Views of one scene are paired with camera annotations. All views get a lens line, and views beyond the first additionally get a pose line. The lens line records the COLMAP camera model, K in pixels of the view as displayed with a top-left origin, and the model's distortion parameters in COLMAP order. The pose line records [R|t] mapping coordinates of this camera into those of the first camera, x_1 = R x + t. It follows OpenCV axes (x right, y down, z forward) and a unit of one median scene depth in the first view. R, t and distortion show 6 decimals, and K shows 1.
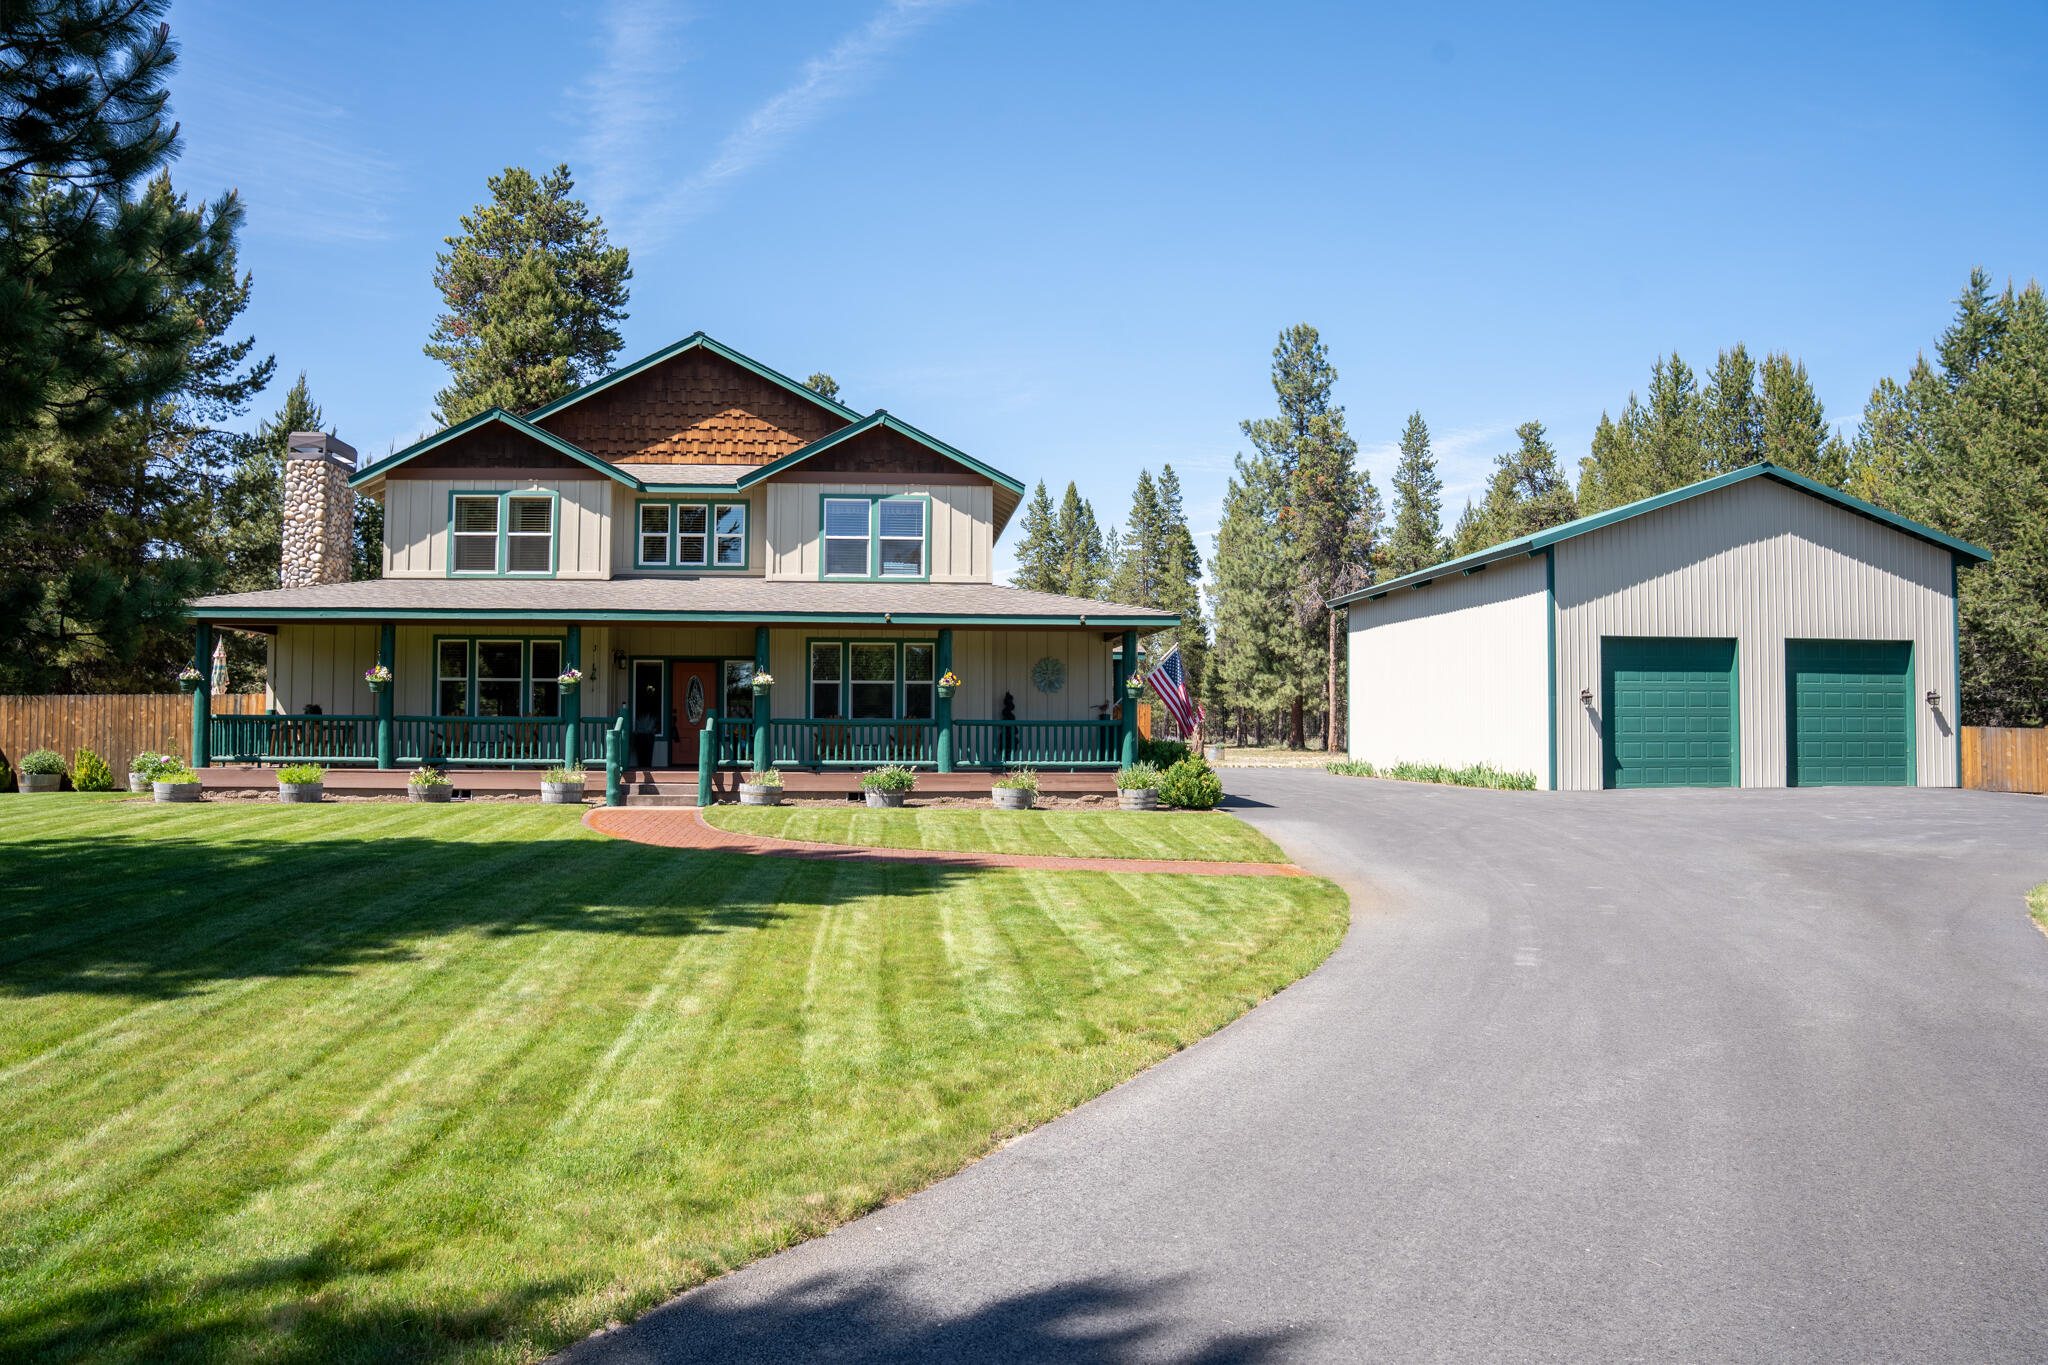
lens RADIAL K [[1408.3, 0, 1024.0], [0, 1408.3, 682.5], [0, 0, 1]] dist [-0.196016, 0.141476]
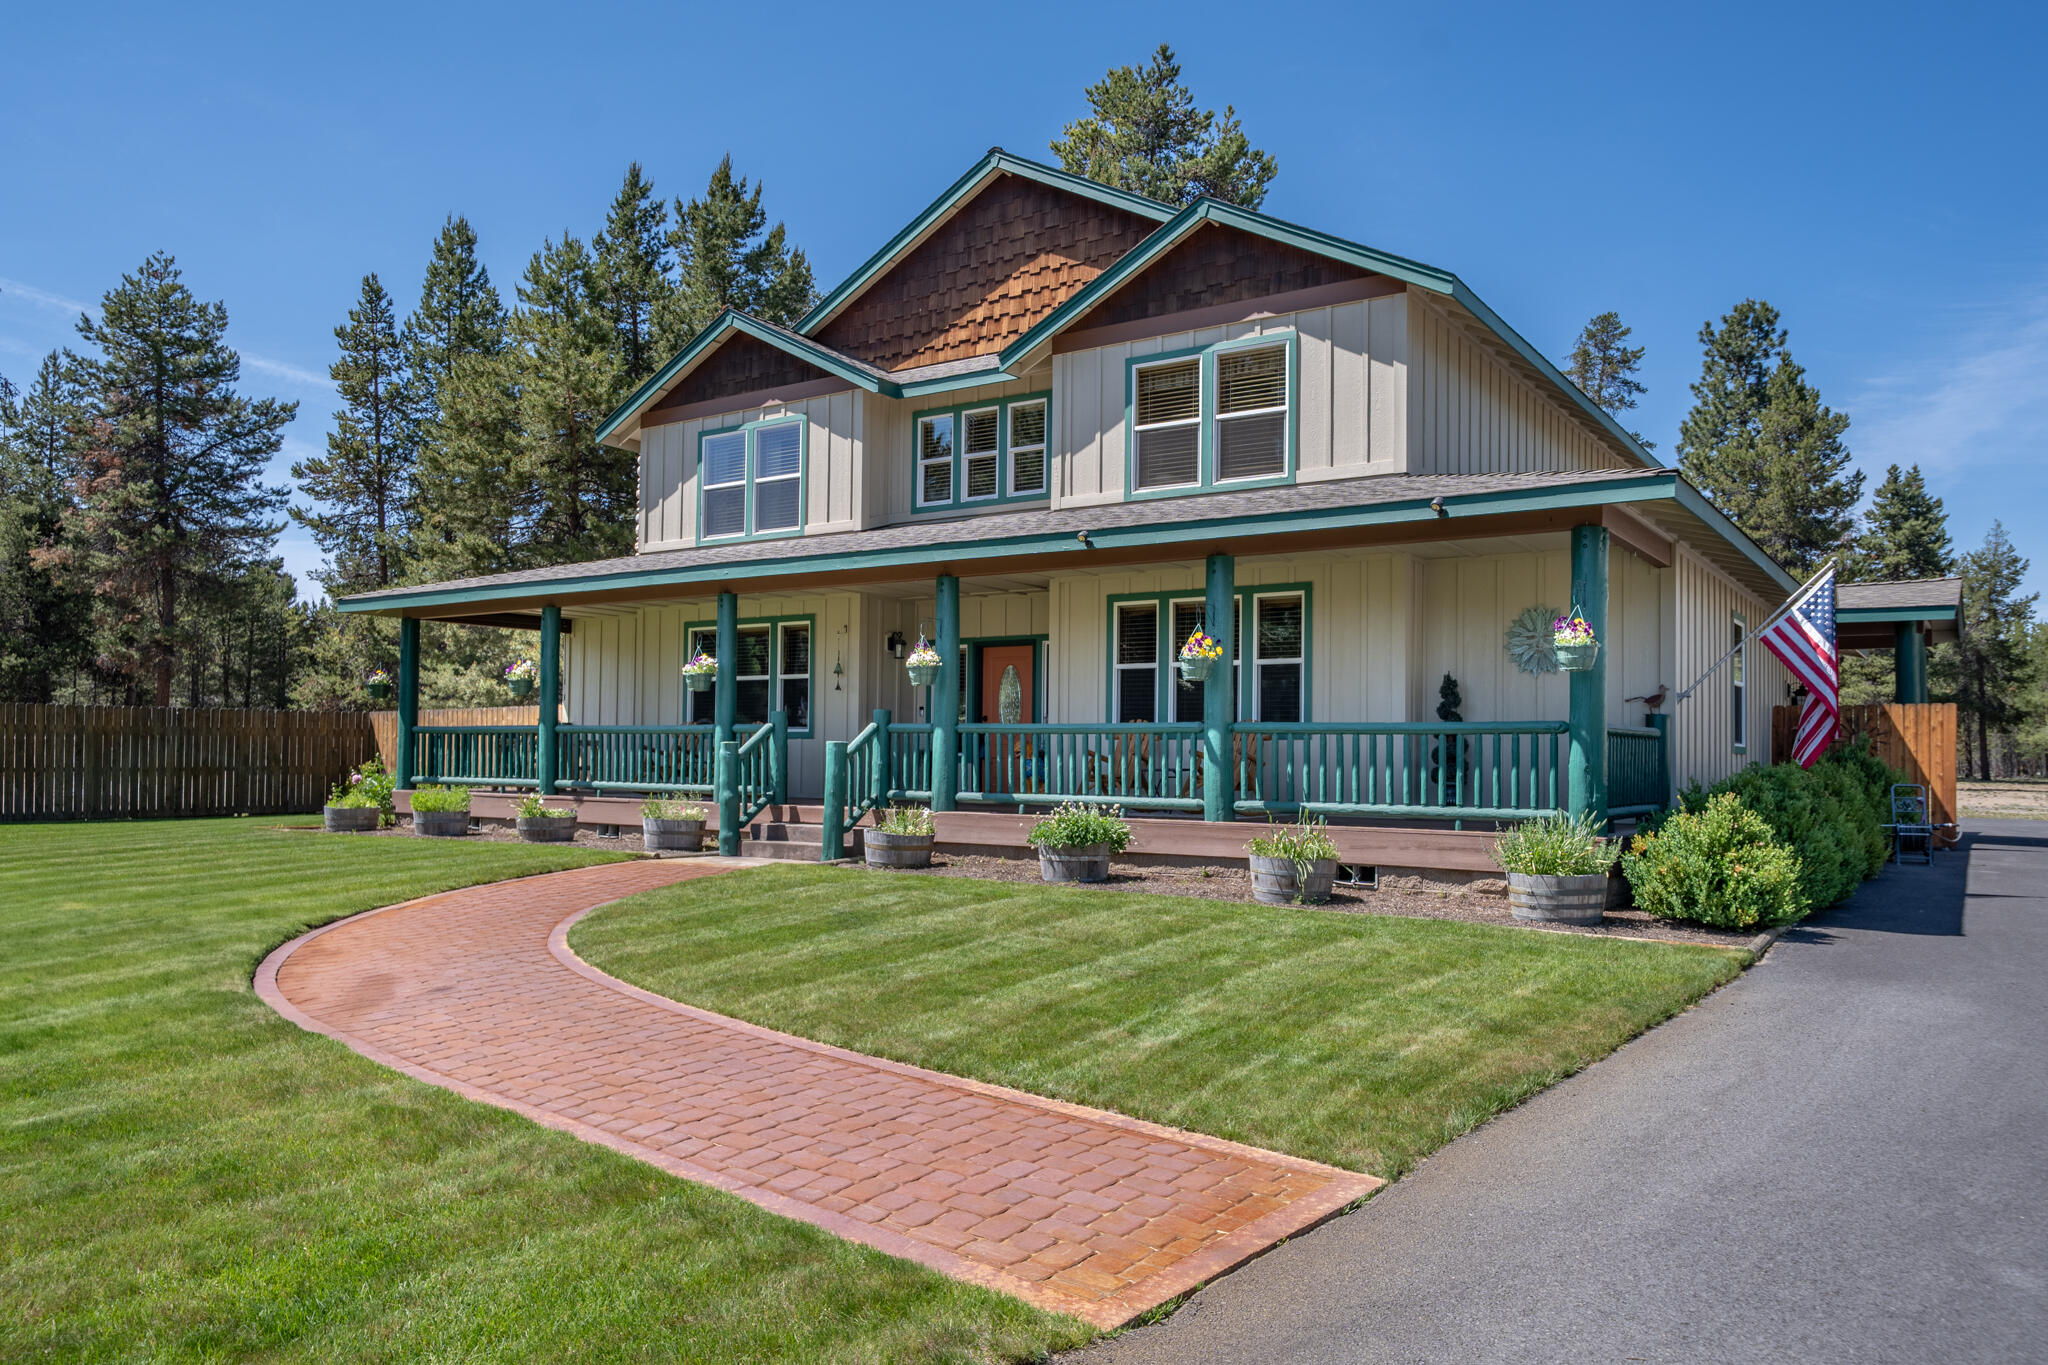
lens RADIAL K [[1427.5, 0, 973.6], [0, 1427.5, 716.9], [0, 0, 1]] dist [0.000746, 0.002305]
pose [[0.752776, -0.012340, -0.658161, 0.214283], [0.016134, 0.999870, -0.000294, 0.021075], [0.658079, -0.010397, 0.752877, 0.485671]]
